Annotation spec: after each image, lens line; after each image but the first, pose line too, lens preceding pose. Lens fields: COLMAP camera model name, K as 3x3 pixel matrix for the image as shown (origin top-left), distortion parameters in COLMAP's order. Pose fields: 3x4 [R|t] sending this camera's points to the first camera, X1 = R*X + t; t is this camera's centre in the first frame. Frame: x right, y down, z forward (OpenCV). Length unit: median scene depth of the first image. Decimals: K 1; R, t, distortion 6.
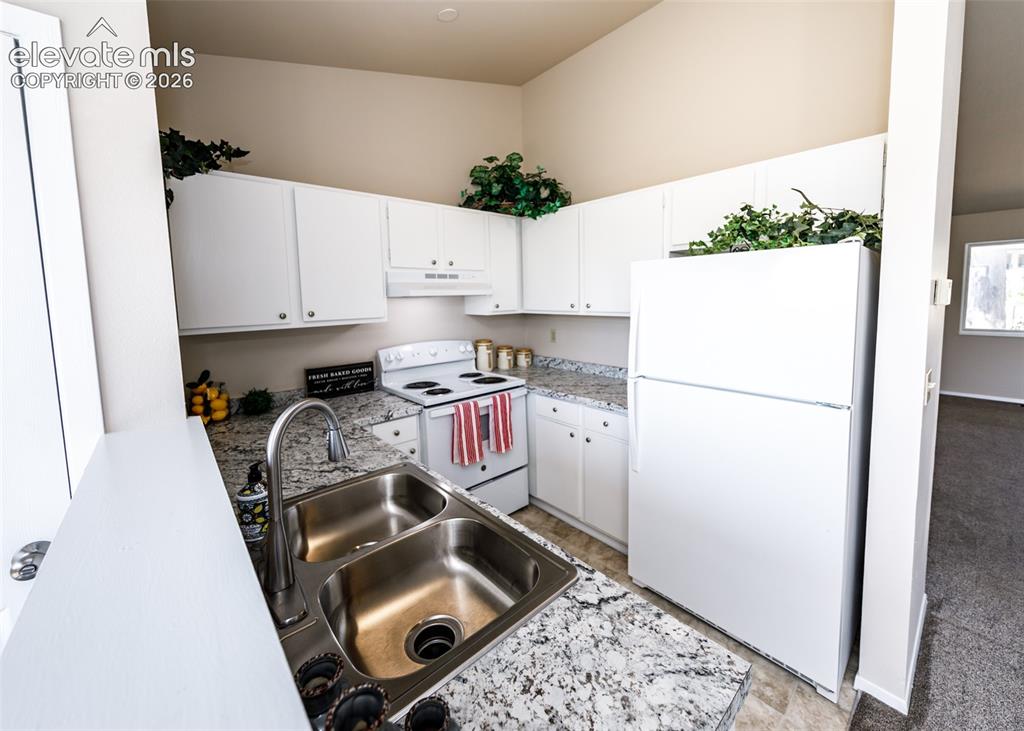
lens RADIAL K [[397.4, 0, 525.7], [0, 397.4, 329.7], [0, 0, 1]] dist [0.000495, -0.000511]
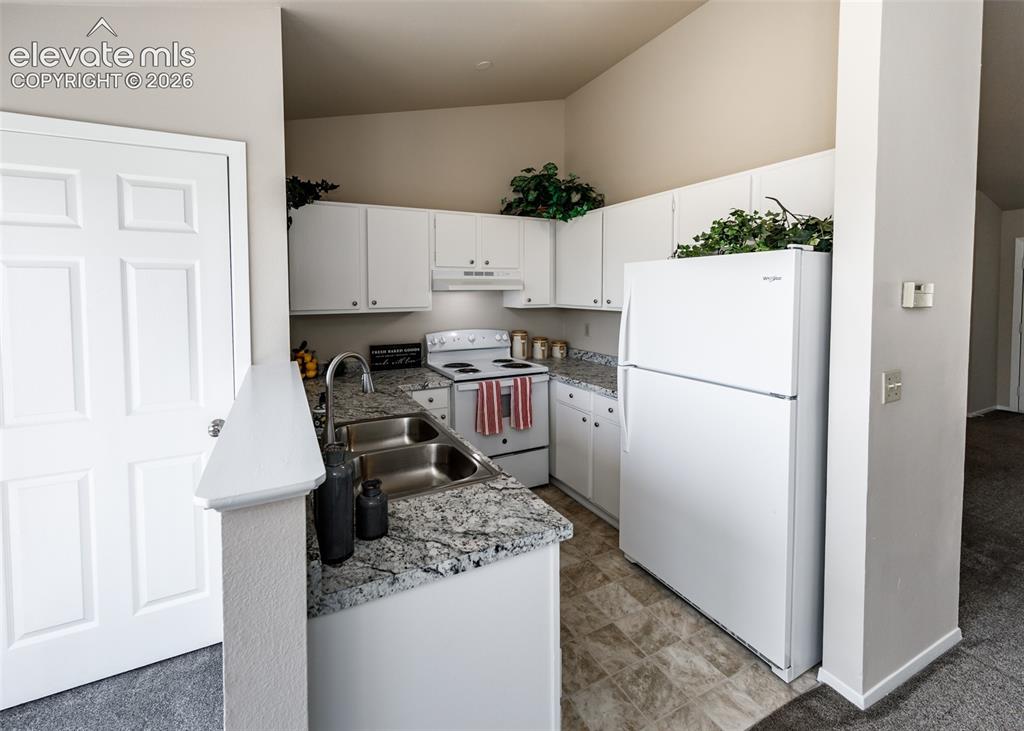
lens RADIAL K [[427.8, 0, 489.6], [0, 427.8, 307.9], [0, 0, 1]] dist [0.000216, -0.000128]
pose [[0.959403, 0.027247, -0.280720, 0.197431], [-0.039436, 0.998505, -0.037861, 0.014658], [0.279269, 0.047395, 0.959043, -0.220243]]
